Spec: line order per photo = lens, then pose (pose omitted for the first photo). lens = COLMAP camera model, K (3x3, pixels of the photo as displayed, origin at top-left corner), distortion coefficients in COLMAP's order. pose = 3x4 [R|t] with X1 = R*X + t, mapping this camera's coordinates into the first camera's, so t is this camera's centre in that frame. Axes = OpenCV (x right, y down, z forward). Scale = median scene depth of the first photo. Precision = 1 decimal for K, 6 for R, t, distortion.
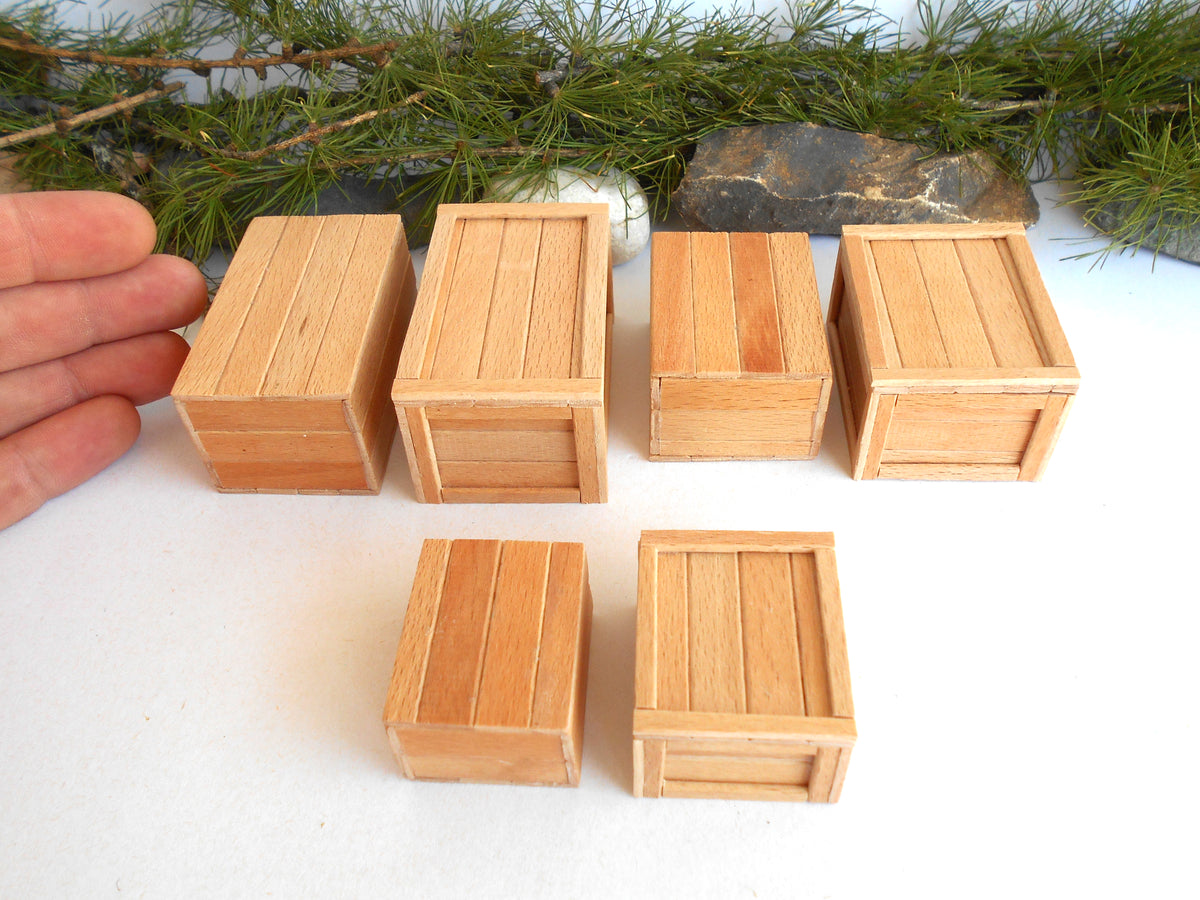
lens RADIAL K [[1042.8, 0, 601.2], [0, 1042.8, 447.0], [0, 0, 1]] dist [-0.016579, 0.013867]
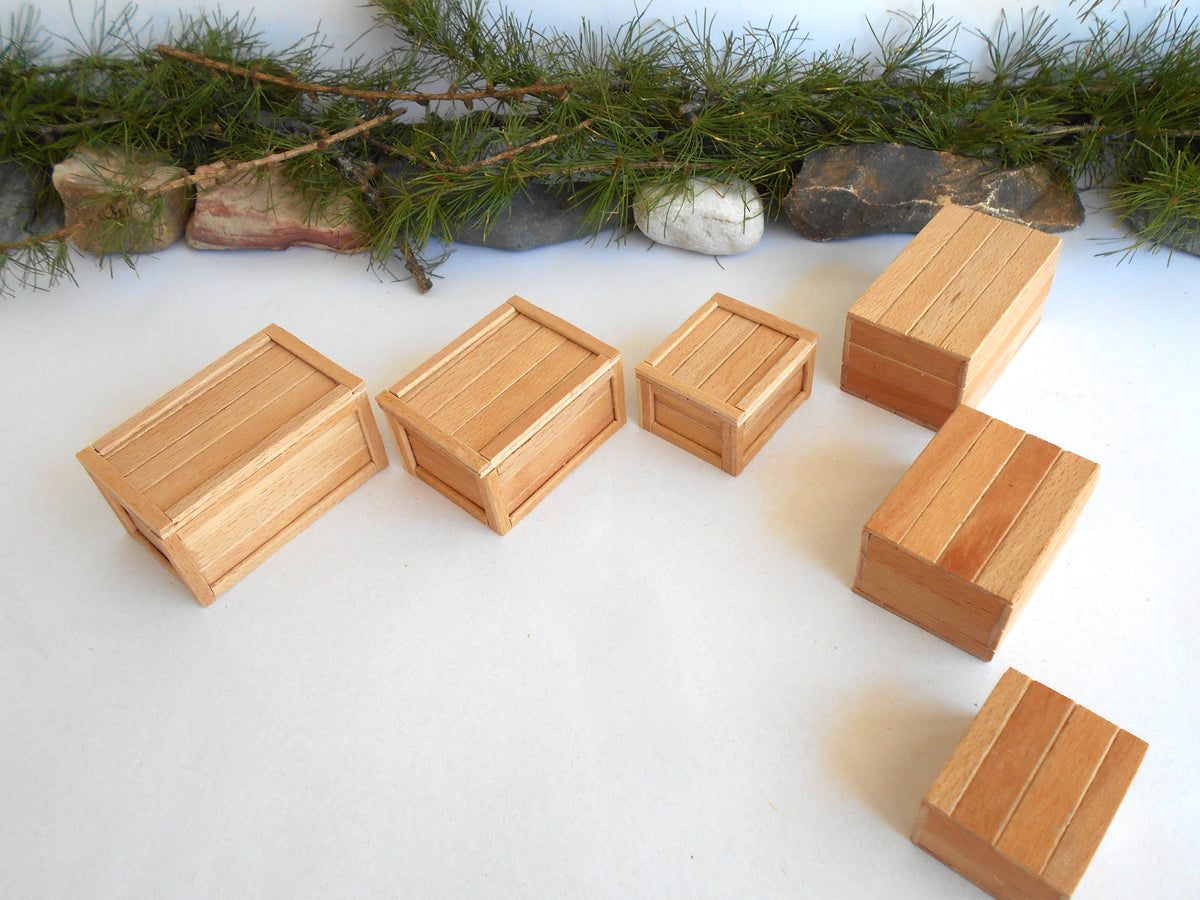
lens RADIAL K [[1042.8, 0, 602.4], [0, 1042.8, 447.0], [0, 0, 1]] dist [-0.016579, 0.013867]
pose [[0.994873, 0.031324, -0.096160, -0.019368], [-0.029317, 0.999323, 0.022214, 0.038244], [0.096791, -0.019281, 0.995118, -0.296621]]
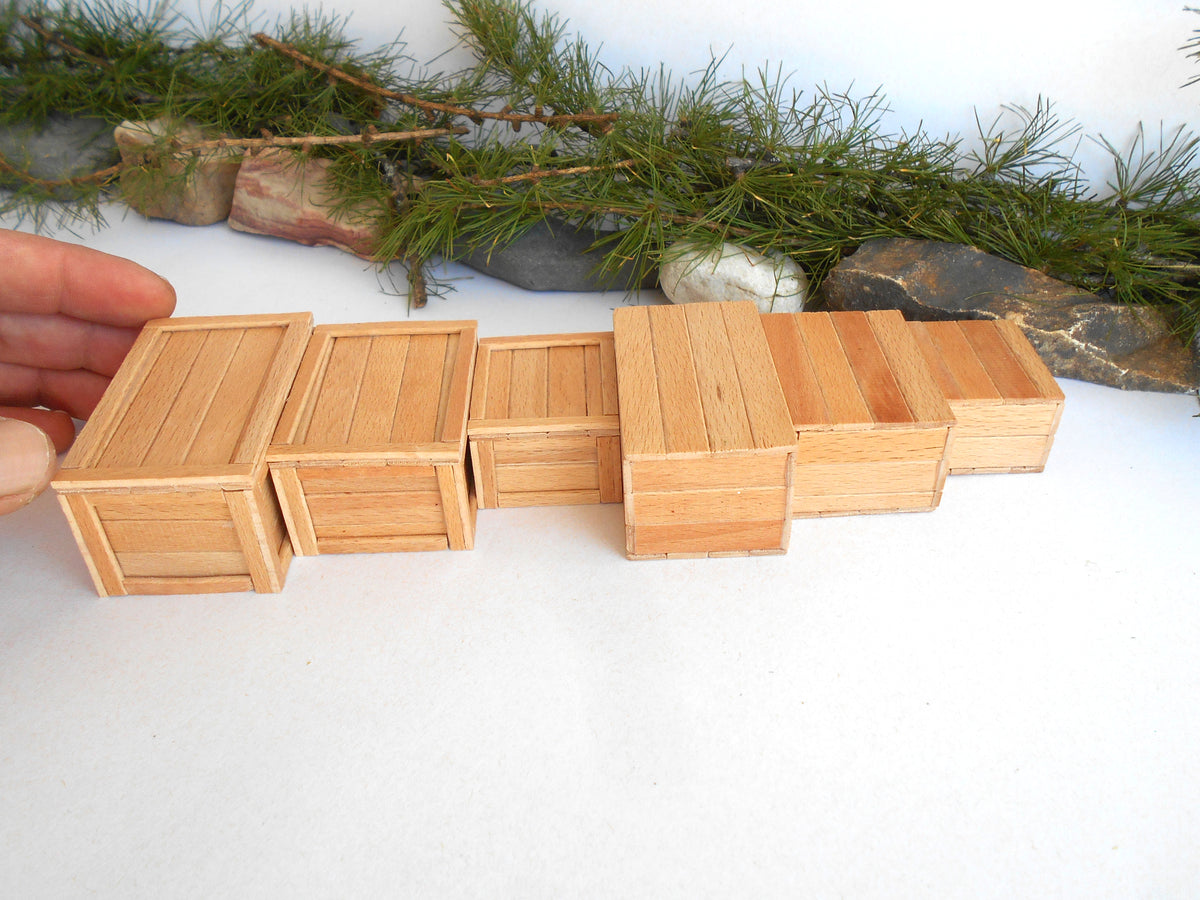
lens RADIAL K [[1042.8, 0, 601.7], [0, 1042.8, 446.3], [0, 0, 1]] dist [-0.016579, 0.013867]
pose [[0.921350, 0.237047, -0.308095, 0.229268], [-0.281980, 0.953101, -0.109939, 0.104612], [0.267585, 0.188169, 0.944982, -0.059651]]
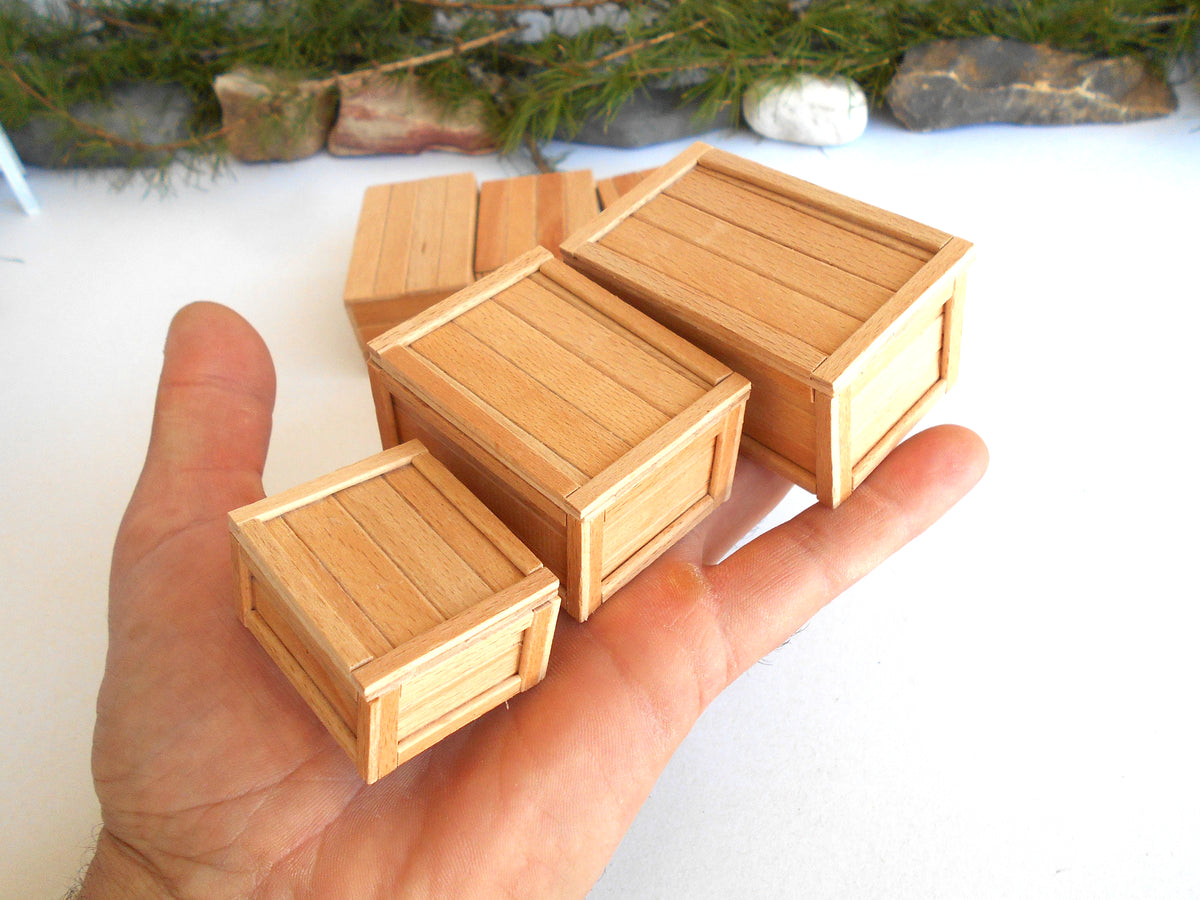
lens RADIAL K [[1042.8, 0, 595.4], [0, 1042.8, 441.2], [0, 0, 1]] dist [-0.016579, 0.013867]
pose [[0.985636, 0.034264, -0.165369, -0.064705], [-0.038850, 0.998943, -0.024573, 0.262411], [0.164352, 0.030644, 0.985926, -0.386478]]
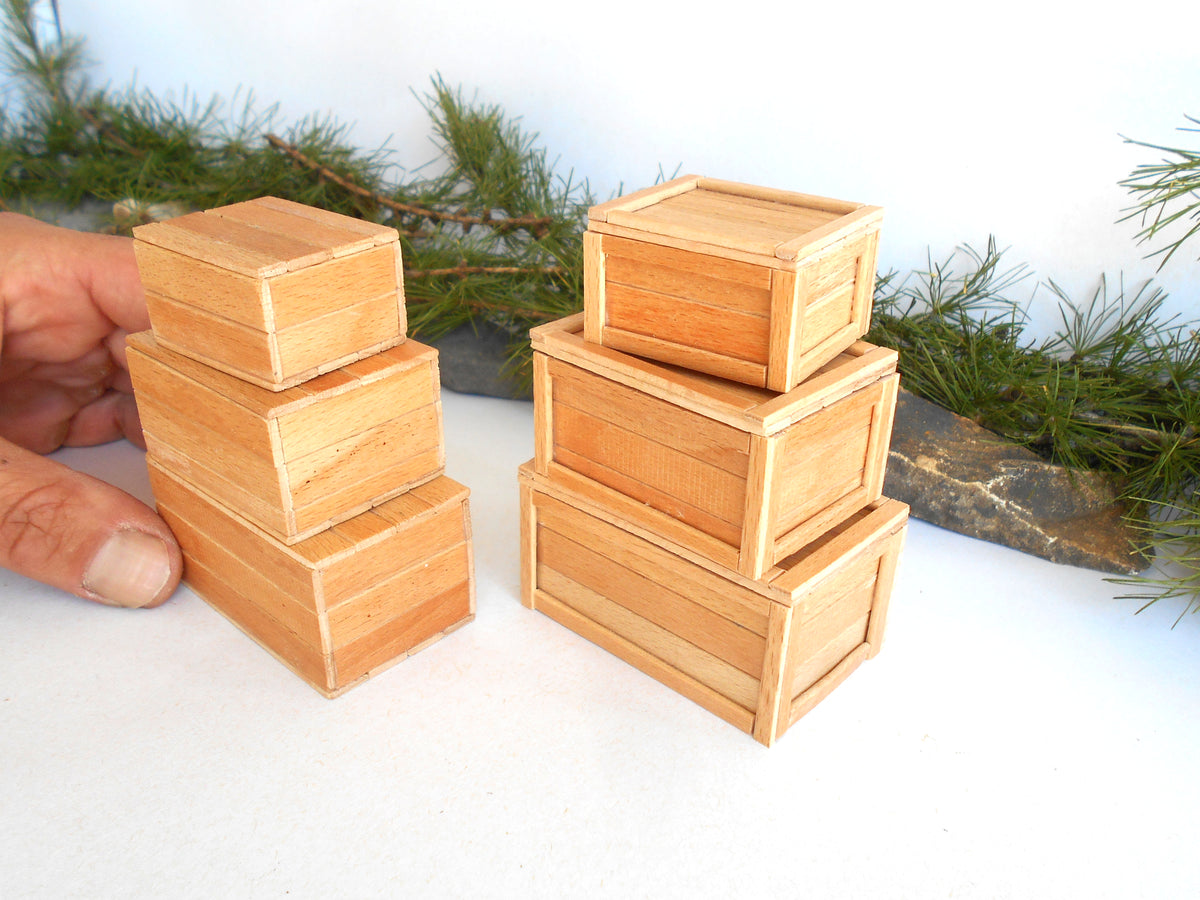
lens RADIAL K [[1042.8, 0, 607.4], [0, 1042.8, 445.8], [0, 0, 1]] dist [-0.016579, 0.013867]
pose [[0.836899, 0.284343, -0.467706, 0.443864], [-0.428417, 0.872110, -0.236396, 0.076453], [0.340674, 0.398213, 0.851685, 0.122868]]
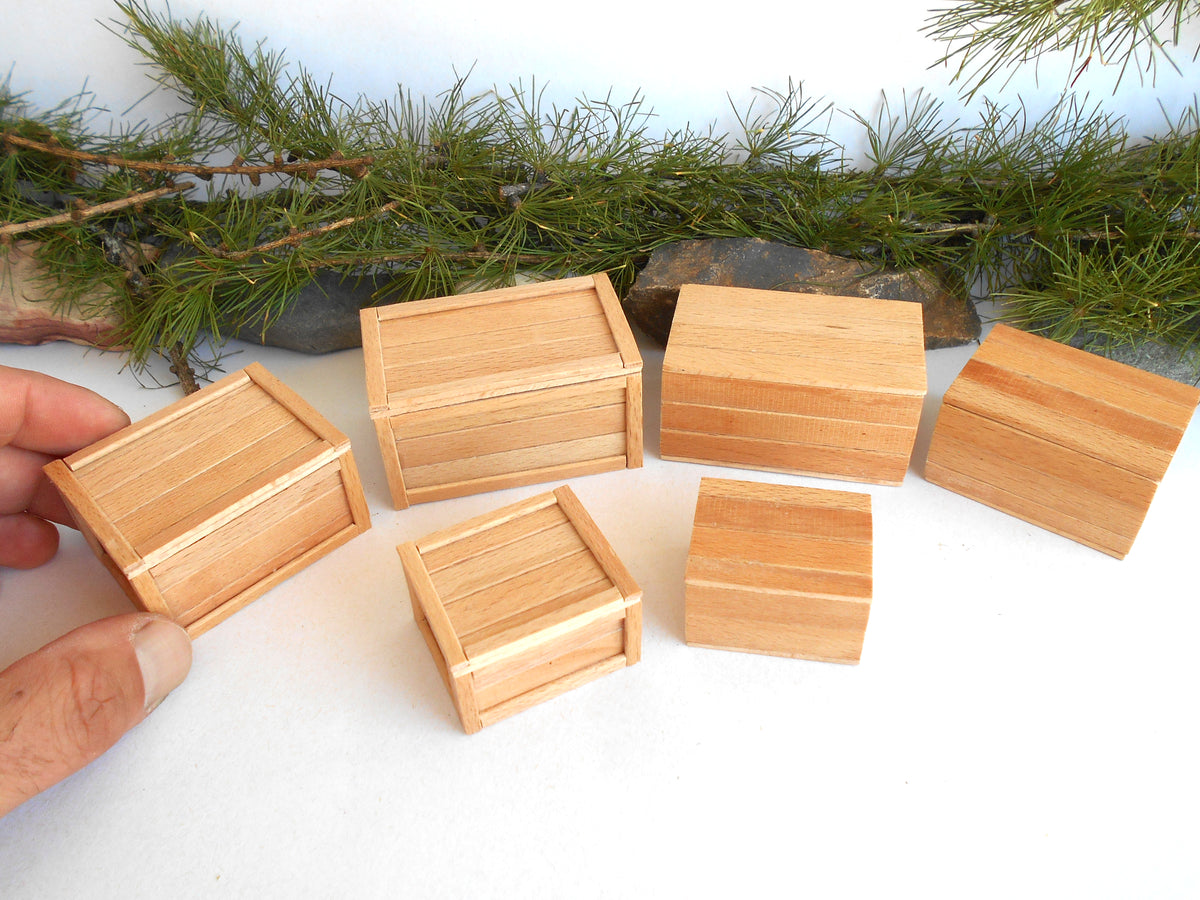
lens RADIAL K [[1042.8, 0, 603.1], [0, 1042.8, 449.3], [0, 0, 1]] dist [-0.016579, 0.013867]
pose [[0.997535, 0.042281, -0.056000, 0.112572], [-0.045983, 0.996721, -0.066574, -0.018264], [0.053002, 0.068985, 0.996209, -0.057183]]
